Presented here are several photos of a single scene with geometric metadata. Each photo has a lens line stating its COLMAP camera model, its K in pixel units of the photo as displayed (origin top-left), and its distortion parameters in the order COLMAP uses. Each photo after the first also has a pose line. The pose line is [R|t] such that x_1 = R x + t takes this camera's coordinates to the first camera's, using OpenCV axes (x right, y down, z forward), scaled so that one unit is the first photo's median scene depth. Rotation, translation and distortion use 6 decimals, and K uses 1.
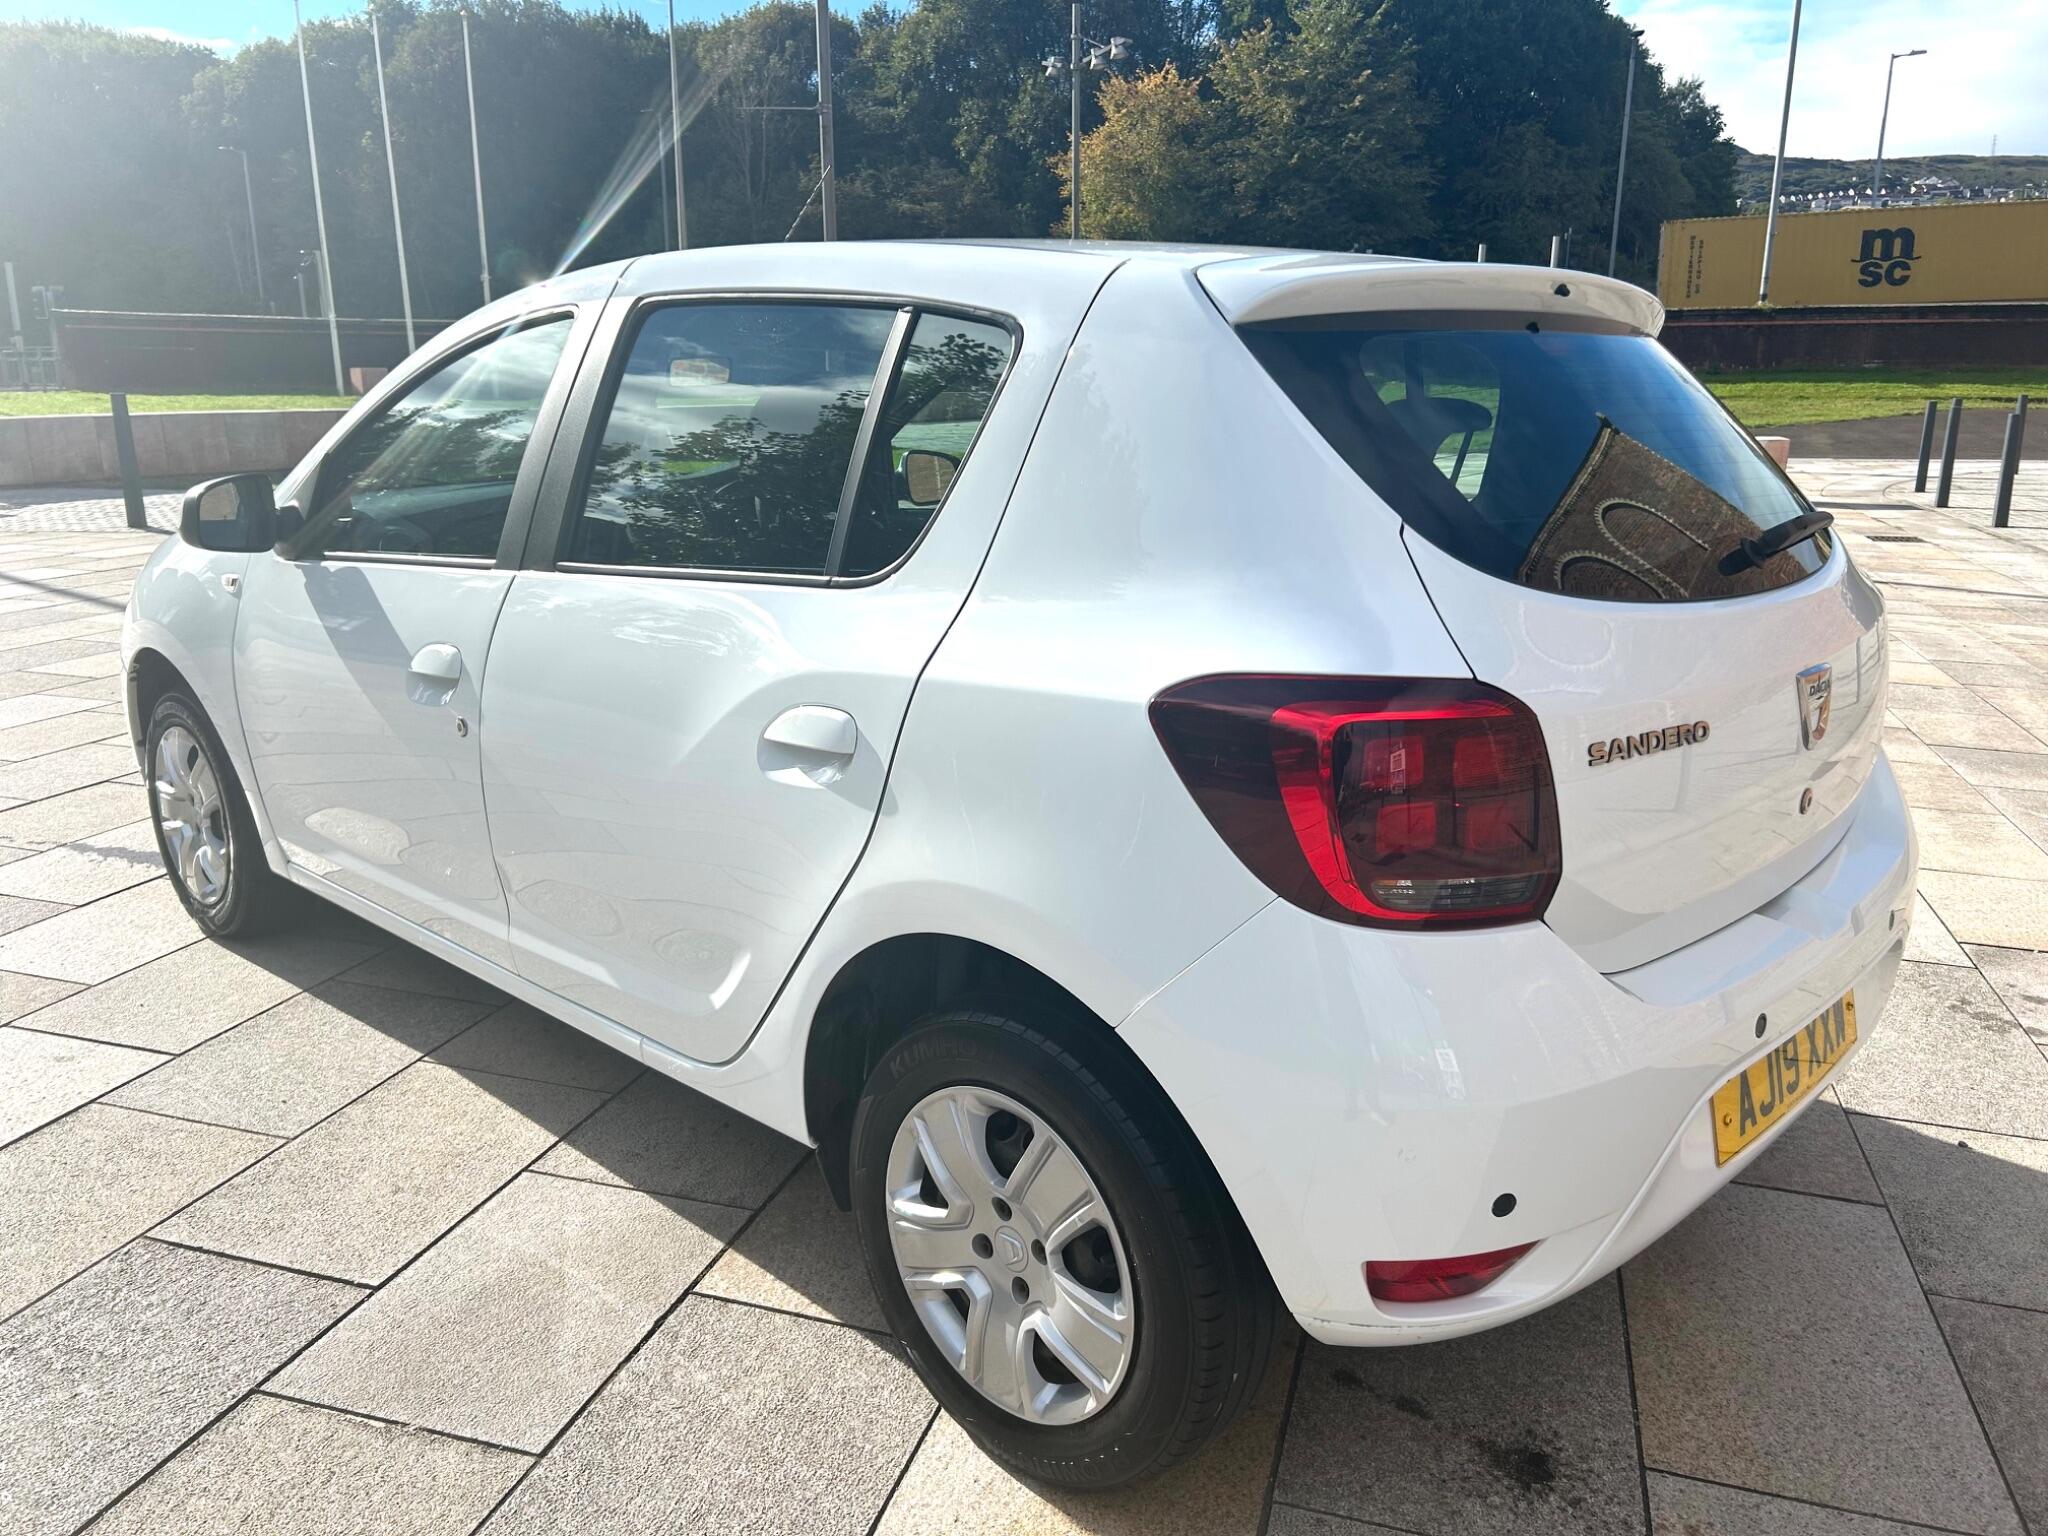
lens RADIAL K [[1550.9, 0, 1024.0], [0, 1550.9, 768.0], [0, 0, 1]] dist [0.035354, -0.033082]
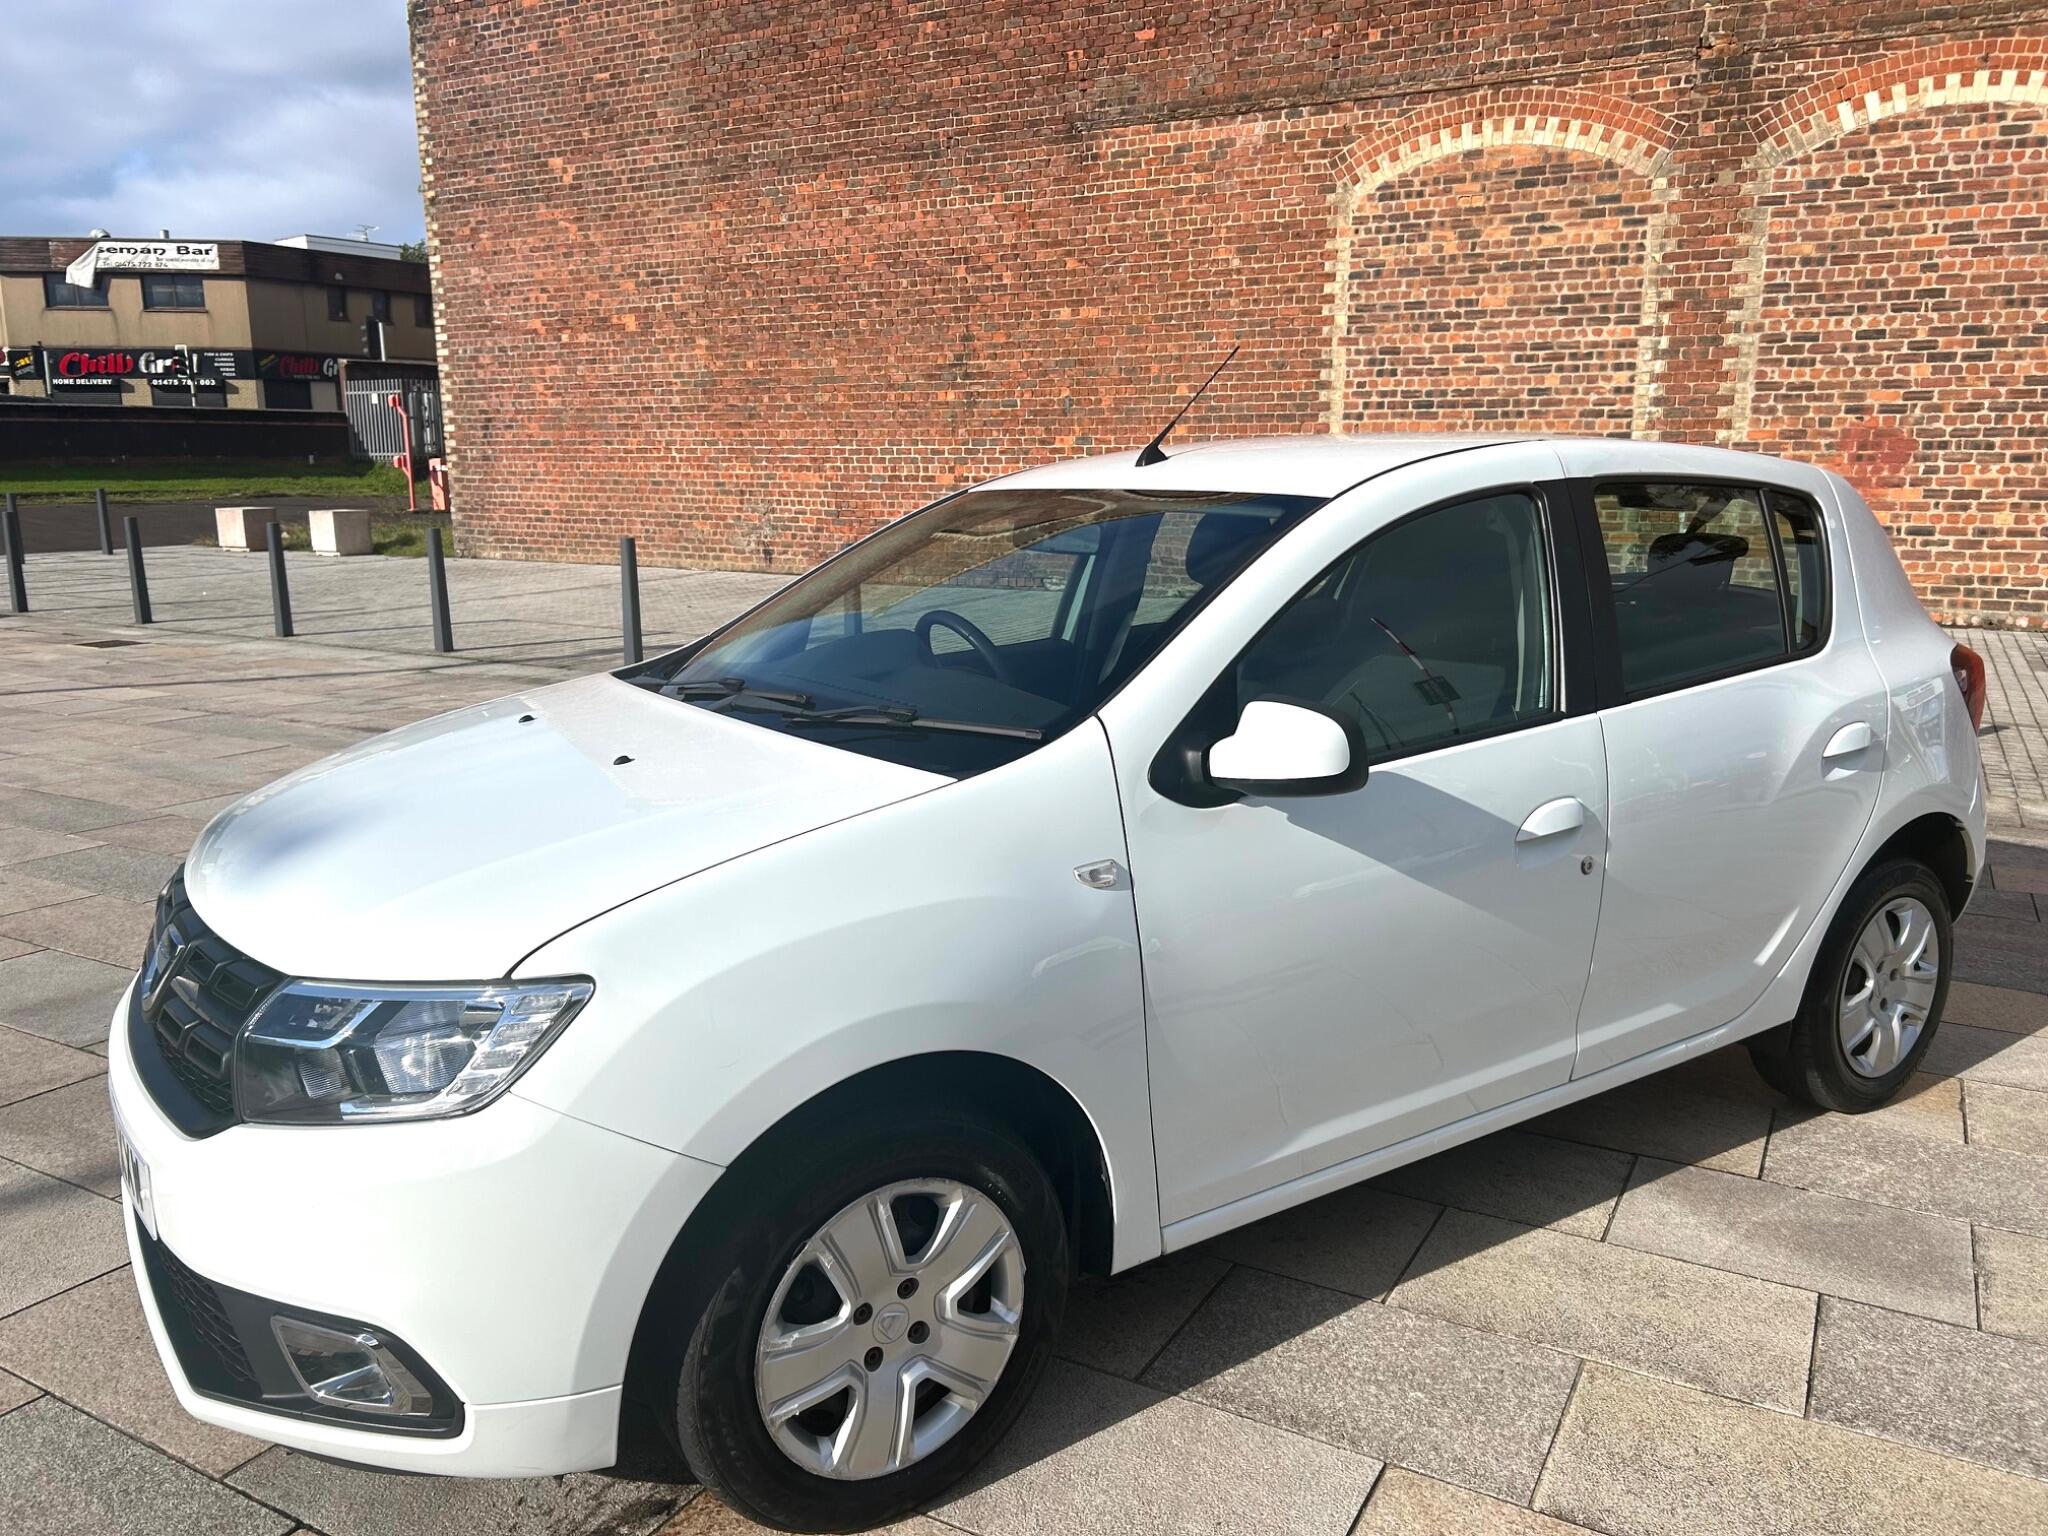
lens RADIAL K [[1530.7, 0, 1034.4], [0, 1530.7, 769.8], [0, 0, 1]] dist [0.041967, -0.036391]
pose [[0.212127, -0.194587, 0.957673, -1.250107], [0.243911, 0.959503, 0.140932, -0.287813], [-0.946314, 0.203692, 0.250999, 0.927204]]
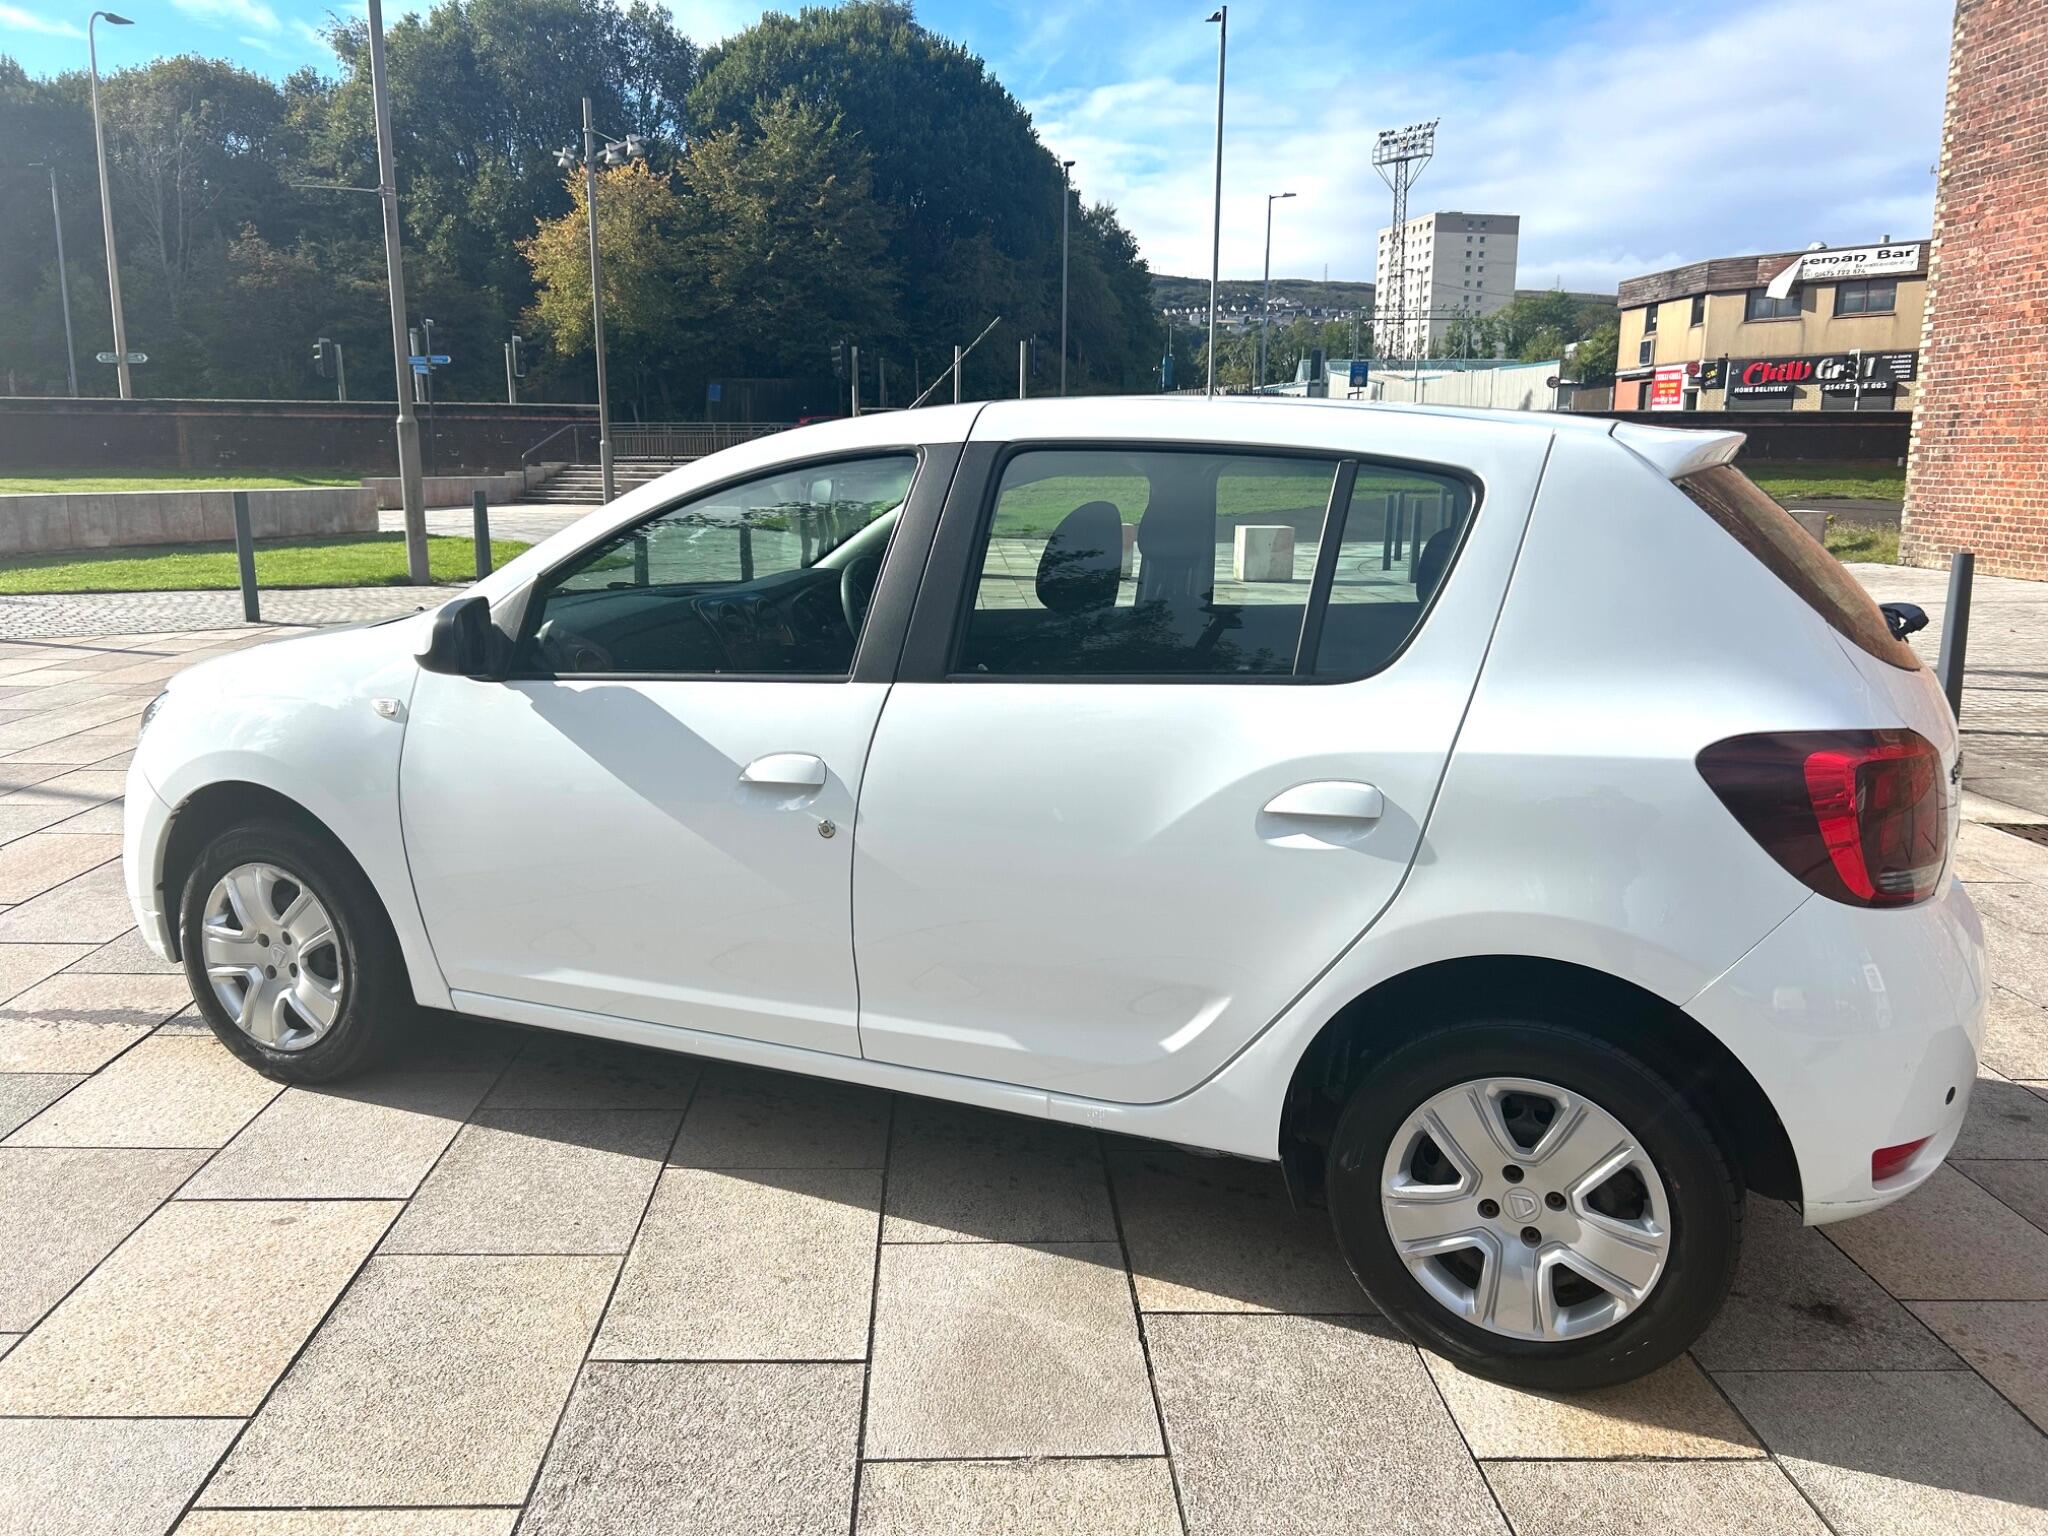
lens RADIAL K [[1547.3, 0, 1029.2], [0, 1547.3, 751.7], [0, 0, 1]] dist [0.046101, -0.054137]
pose [[0.940690, -0.055638, 0.334675, -0.499612], [0.076224, 0.995901, -0.048684, -0.014423], [-0.330594, 0.071307, 0.941075, -0.046238]]
